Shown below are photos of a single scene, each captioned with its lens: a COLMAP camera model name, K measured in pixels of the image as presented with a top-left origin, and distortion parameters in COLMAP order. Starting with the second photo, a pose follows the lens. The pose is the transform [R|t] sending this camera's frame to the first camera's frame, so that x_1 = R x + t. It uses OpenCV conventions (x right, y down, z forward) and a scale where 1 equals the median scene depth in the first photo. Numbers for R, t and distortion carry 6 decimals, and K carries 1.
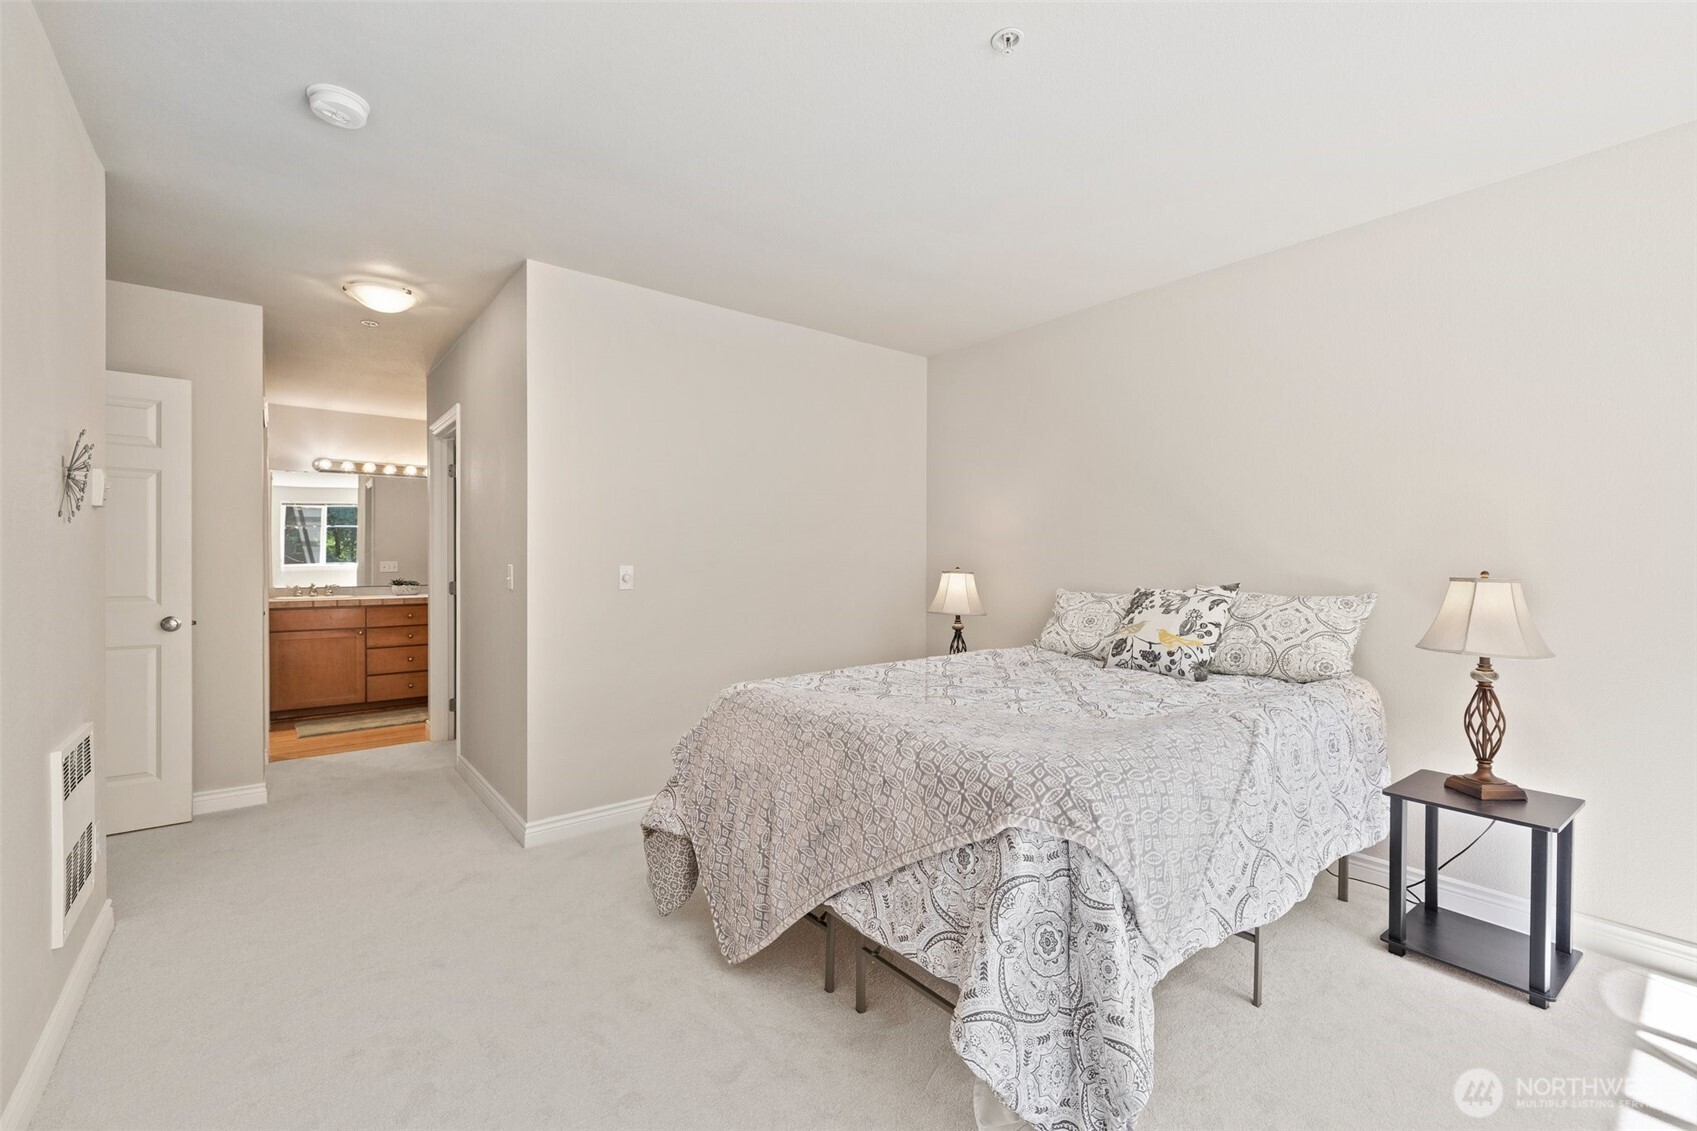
lens RADIAL K [[720.0, 0, 854.4], [0, 720.0, 556.7], [0, 0, 1]] dist [0.000931, 0.000712]
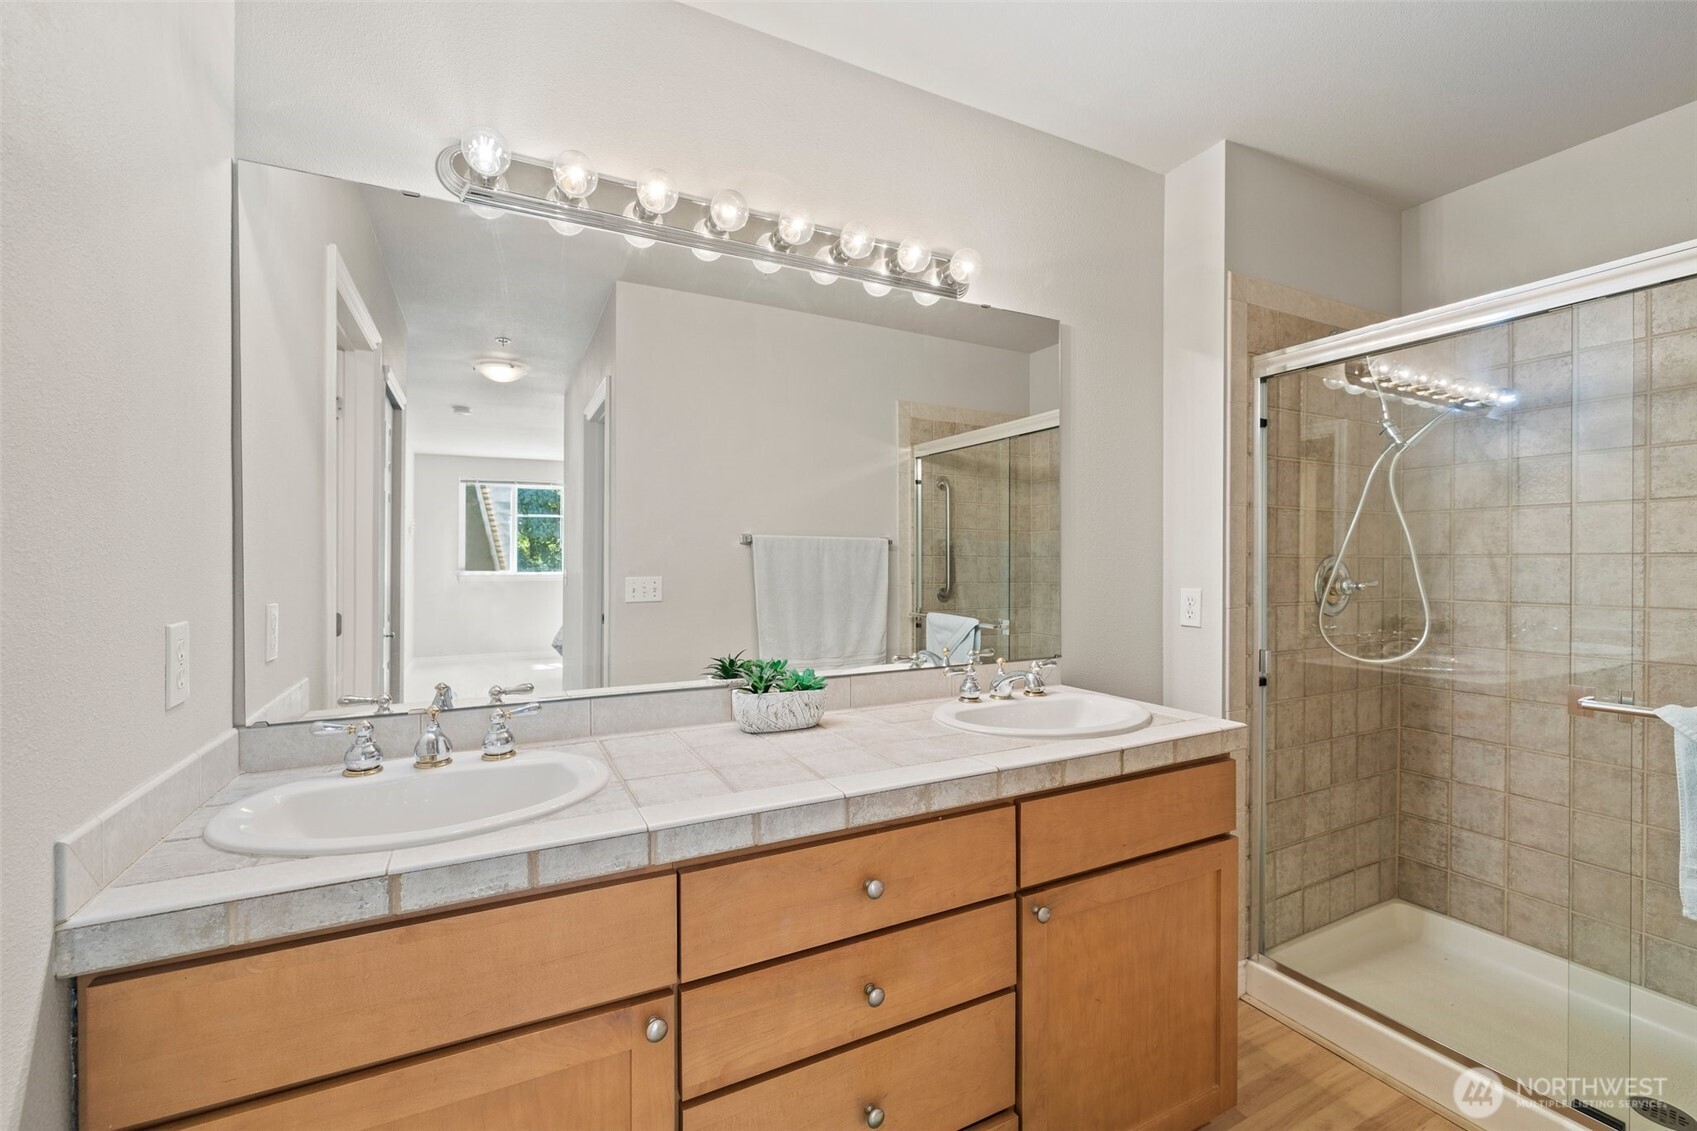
lens RADIAL K [[720.0, 0, 849.6], [0, 720.0, 568.1], [0, 0, 1]] dist [0.000931, 0.000712]
pose [[0.978557, 0.007017, -0.205858, -0.295154], [-0.004625, 0.999916, 0.012098, -0.003224], [0.205926, -0.010886, 0.978507, 0.410495]]
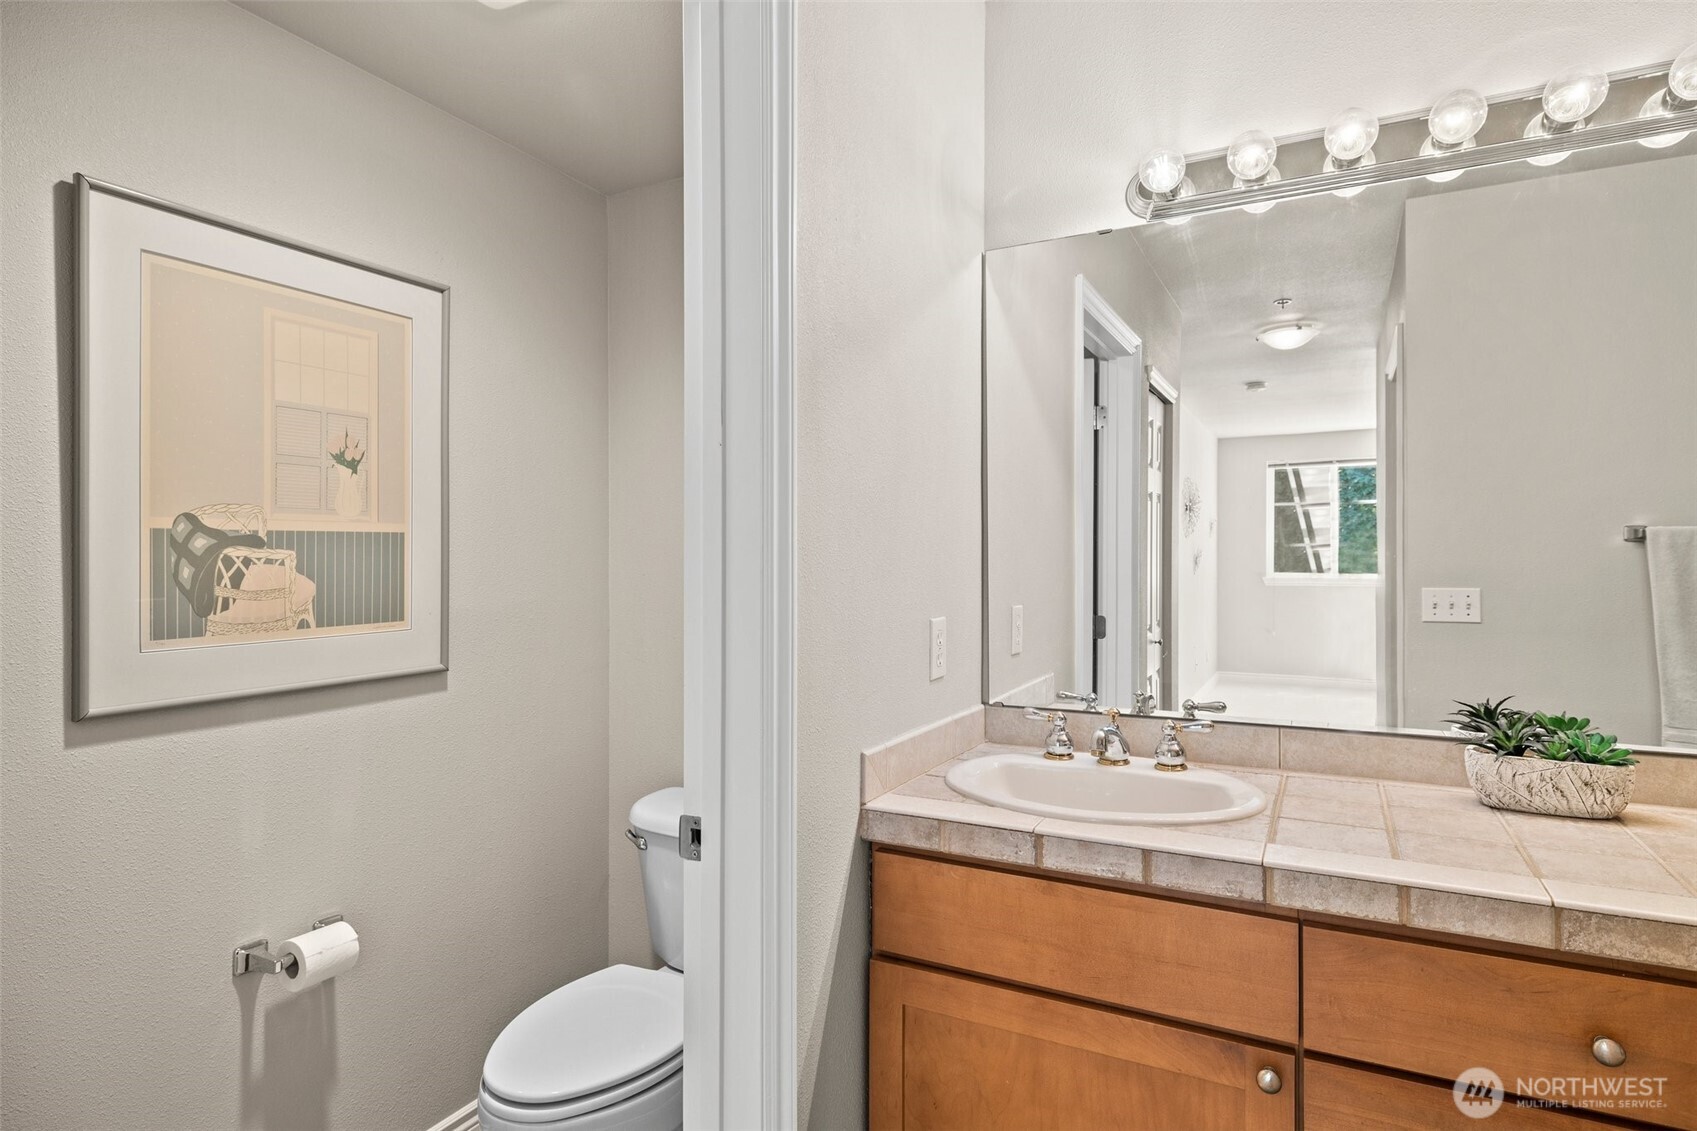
lens RADIAL K [[917.3, 0, 838.4], [0, 917.3, 554.2], [0, 0, 1]] dist [0.005207, -0.000569]
pose [[0.389801, 0.001012, -0.920899, -0.260166], [0.000101, 0.999999, 0.001142, -0.005764], [0.920899, -0.000538, 0.389800, 0.405160]]
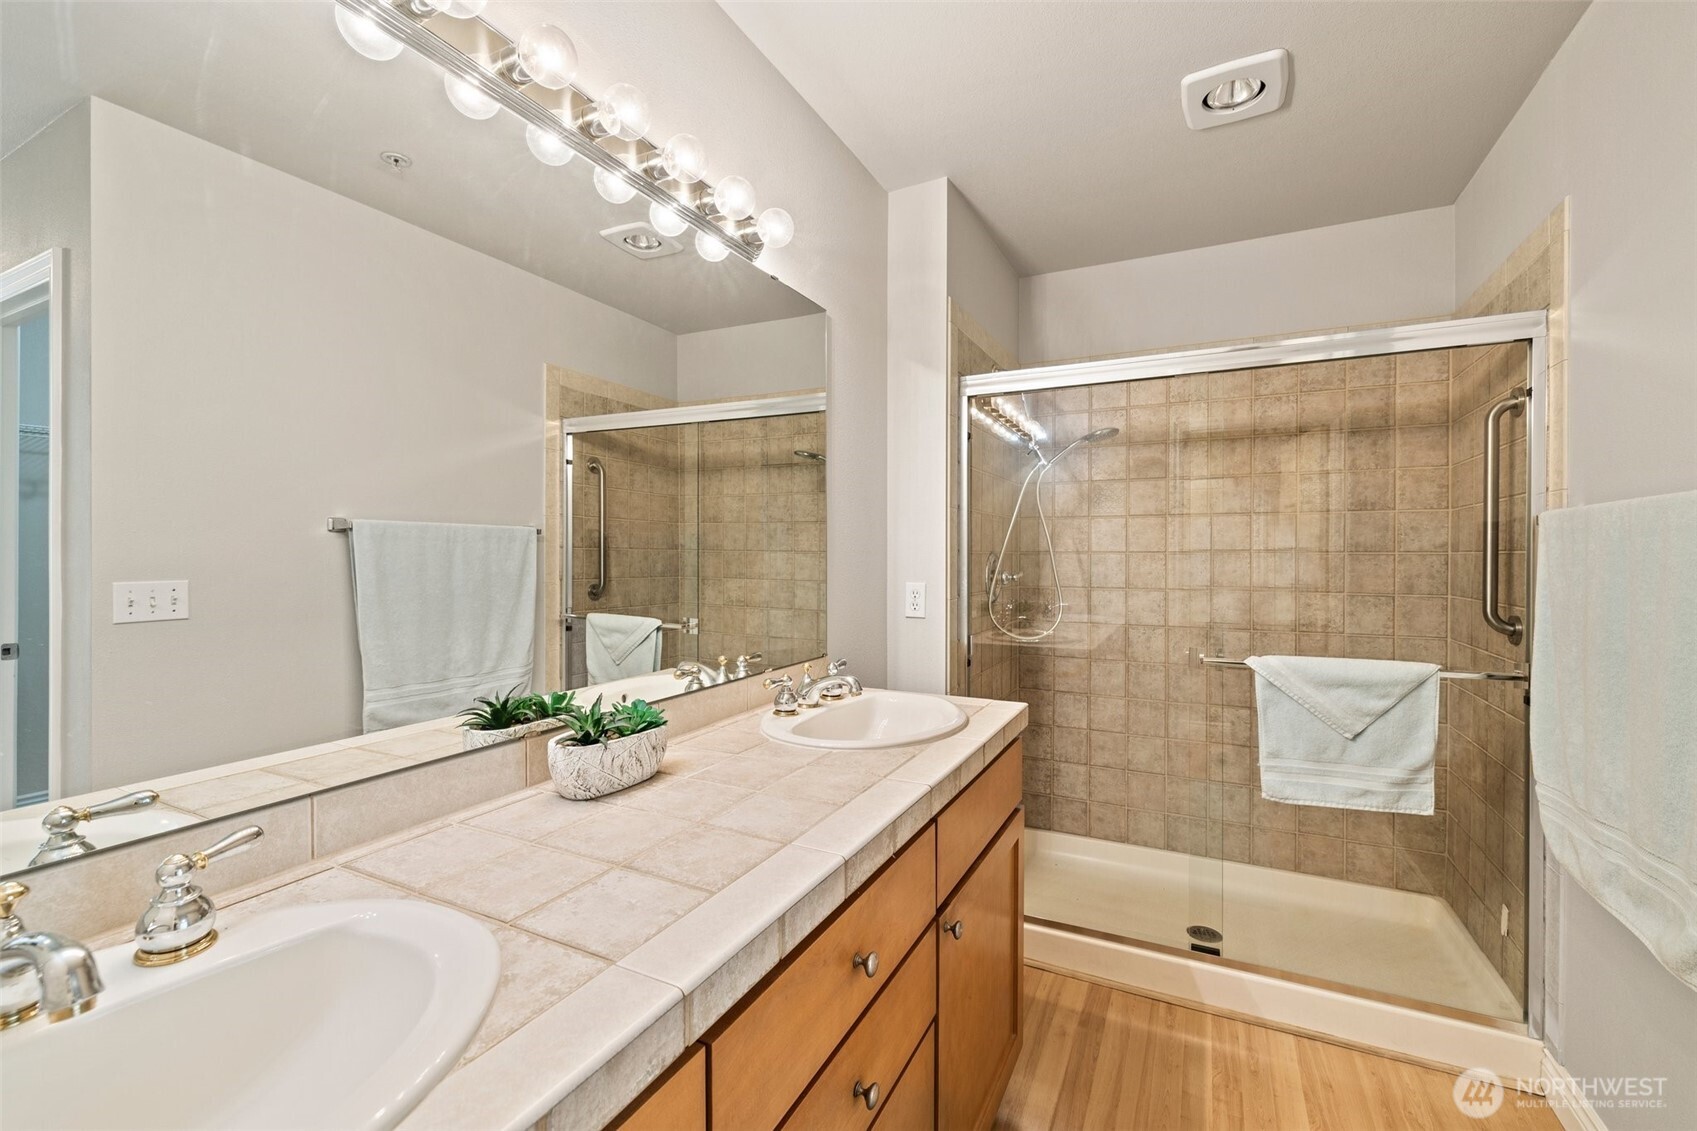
lens RADIAL K [[720.0, 0, 834.8], [0, 720.0, 558.3], [0, 0, 1]] dist [0.000931, 0.000712]
pose [[0.910484, 0.005339, 0.413509, -0.347595], [-0.009417, 0.999925, 0.007824, -0.004119], [-0.413436, -0.011018, 0.910466, 0.435305]]
